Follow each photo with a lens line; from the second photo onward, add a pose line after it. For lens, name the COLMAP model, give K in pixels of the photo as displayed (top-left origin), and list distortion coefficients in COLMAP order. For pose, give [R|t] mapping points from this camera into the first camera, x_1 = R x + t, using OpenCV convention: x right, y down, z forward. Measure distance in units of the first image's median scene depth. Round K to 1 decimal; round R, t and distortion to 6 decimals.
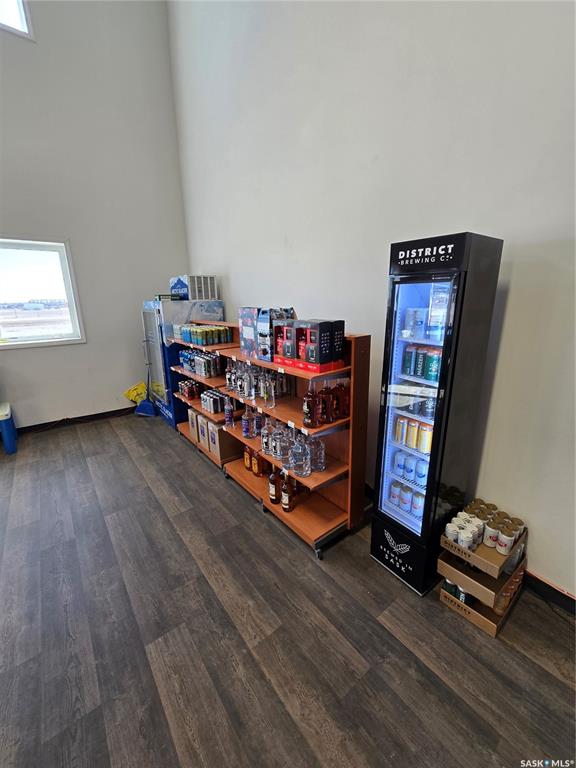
lens RADIAL K [[314.4, 0, 283.8], [0, 314.4, 378.5], [0, 0, 1]] dist [-0.004725, 0.000221]
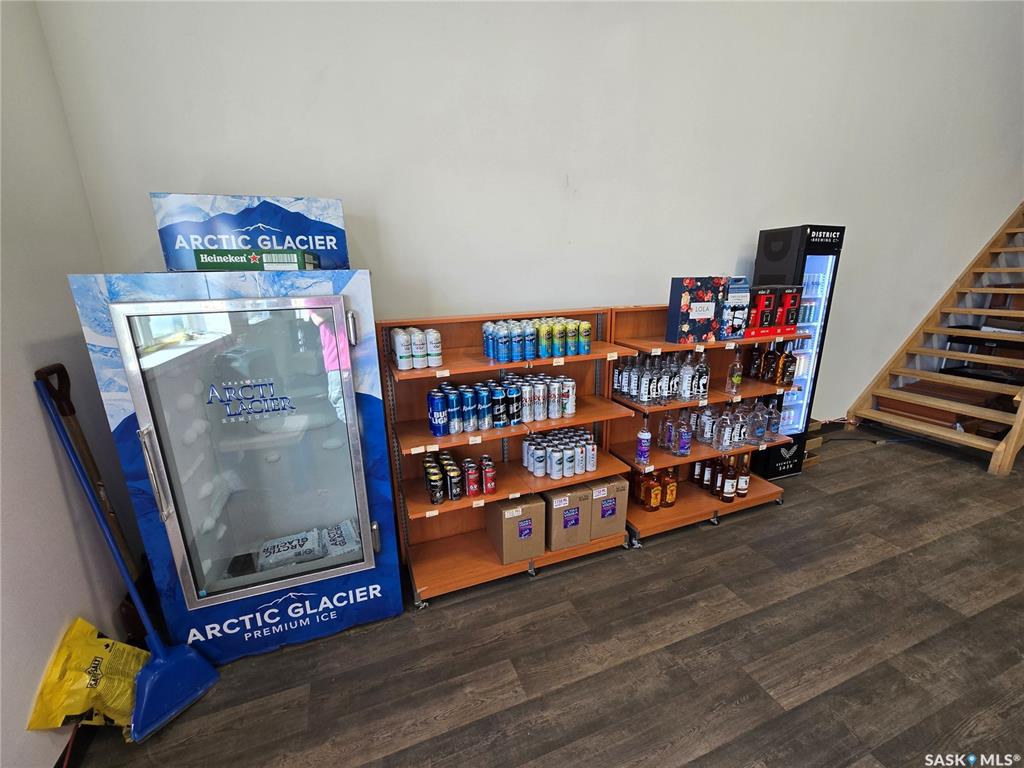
lens RADIAL K [[420.7, 0, 505.9], [0, 420.7, 390.6], [0, 0, 1]] dist [-0.001028, 0.000296]
pose [[0.283837, -0.239458, 0.928491, -1.281605], [0.250228, 0.953261, 0.169351, -0.263219], [-0.925647, 0.184267, 0.330490, 1.195793]]
